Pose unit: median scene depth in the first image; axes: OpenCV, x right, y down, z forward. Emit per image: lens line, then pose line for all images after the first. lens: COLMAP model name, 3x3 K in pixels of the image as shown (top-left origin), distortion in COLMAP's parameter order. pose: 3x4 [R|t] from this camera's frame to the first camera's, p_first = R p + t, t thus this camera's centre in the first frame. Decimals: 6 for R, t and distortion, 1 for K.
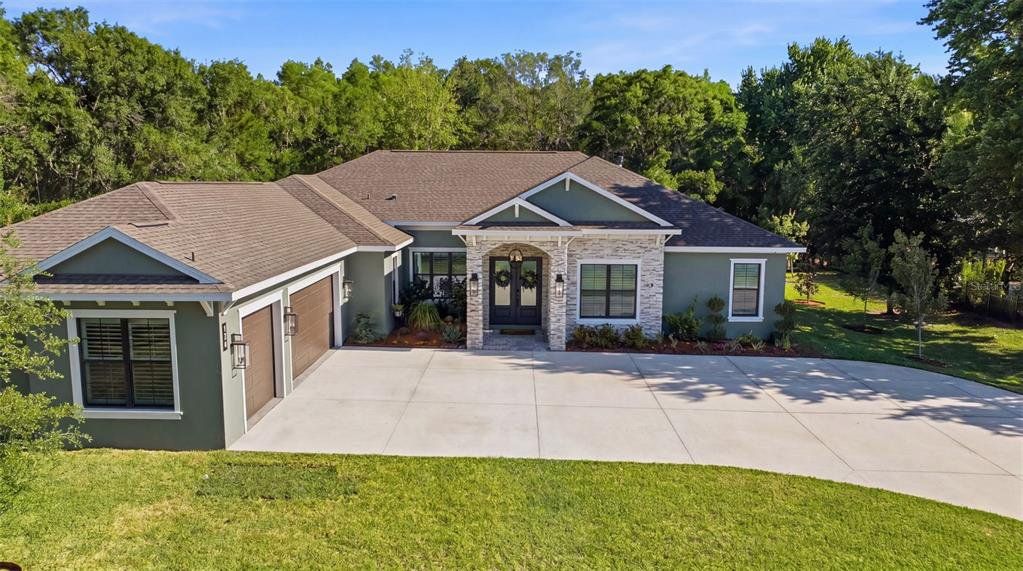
lens RADIAL K [[710.4, 0, 511.5], [0, 710.4, 285.5], [0, 0, 1]] dist [0.038235, -0.000104]
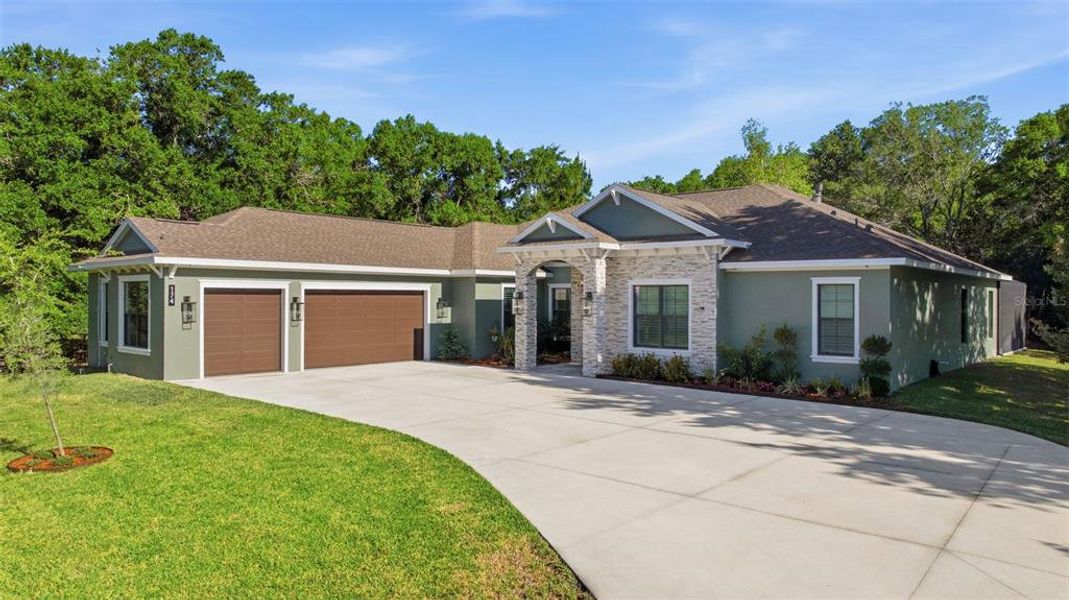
lens RADIAL K [[742.4, 0, 534.5], [0, 742.4, 300.0], [0, 0, 1]] dist [0.038235, -0.000104]
pose [[0.778306, -0.000126, -0.627885, 0.590873], [-0.088752, 0.989937, -0.110213, 0.102614], [0.621581, 0.141505, 0.770463, 0.205851]]
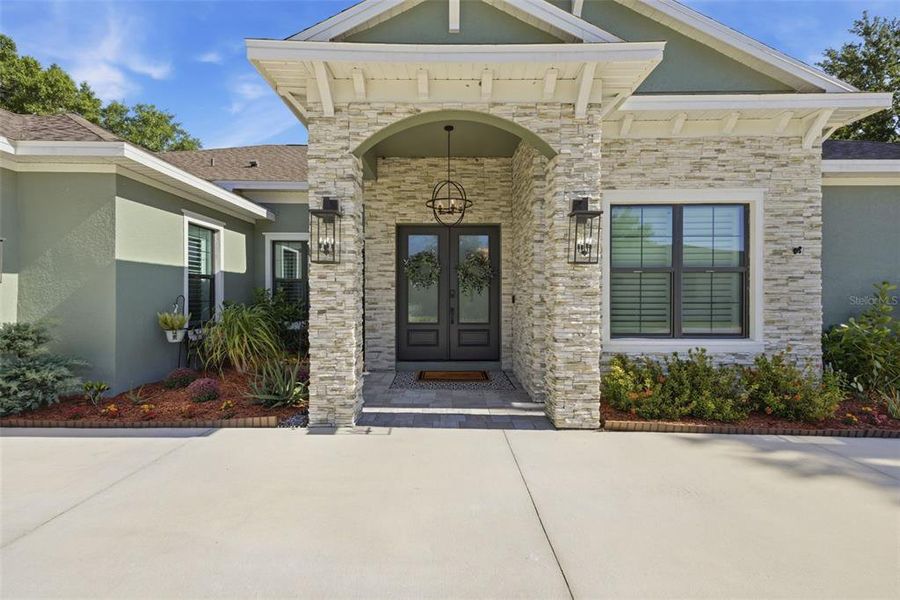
lens RADIAL K [[415.1, 0, 452.9], [0, 415.1, 290.8], [0, 0, 1]] dist [0.039839, 0.000141]
pose [[0.999602, -0.004130, 0.027897, 0.000497], [0.008208, 0.989000, -0.147685, 0.054564], [-0.026981, 0.147855, 0.988641, 0.775103]]
